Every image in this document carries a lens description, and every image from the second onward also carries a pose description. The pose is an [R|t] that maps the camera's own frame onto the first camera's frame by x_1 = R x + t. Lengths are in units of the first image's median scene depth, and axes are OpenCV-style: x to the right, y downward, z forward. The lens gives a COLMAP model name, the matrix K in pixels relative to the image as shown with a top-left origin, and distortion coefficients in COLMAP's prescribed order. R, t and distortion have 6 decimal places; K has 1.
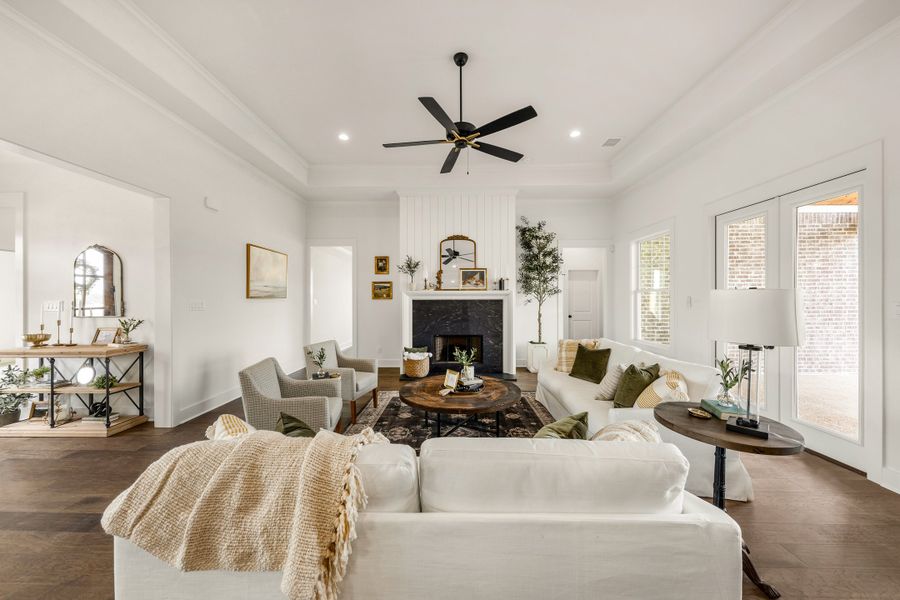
lens RADIAL K [[320.6, 0, 443.3], [0, 320.6, 297.2], [0, 0, 1]] dist [-0.000714, 0.000071]
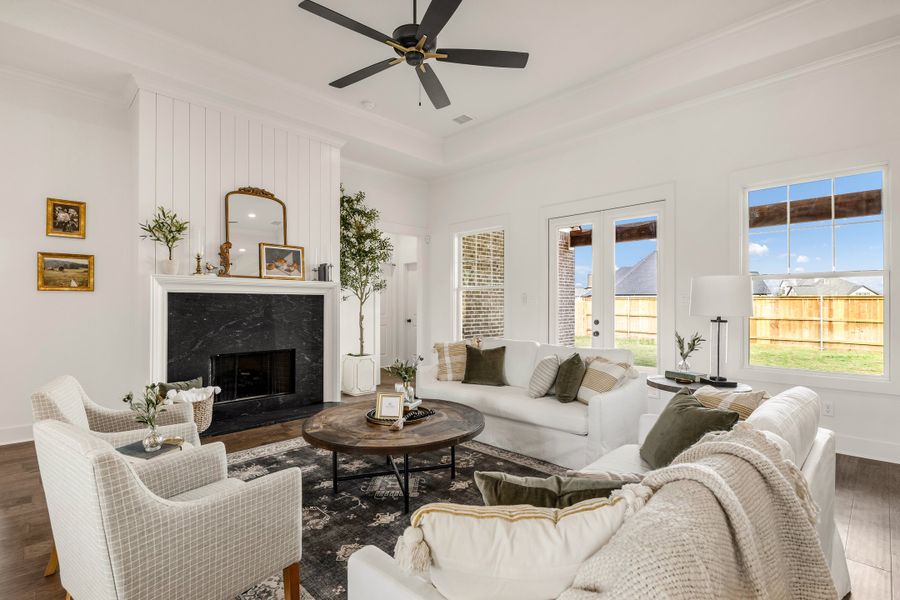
lens RADIAL K [[433.4, 0, 458.4], [0, 433.4, 300.3], [0, 0, 1]] dist [0.000206, -0.000802]
pose [[0.680932, 0.011287, 0.732259, -0.311609], [-0.004932, 0.999929, -0.010827, 0.028609], [-0.732330, 0.003761, 0.680940, 0.168675]]
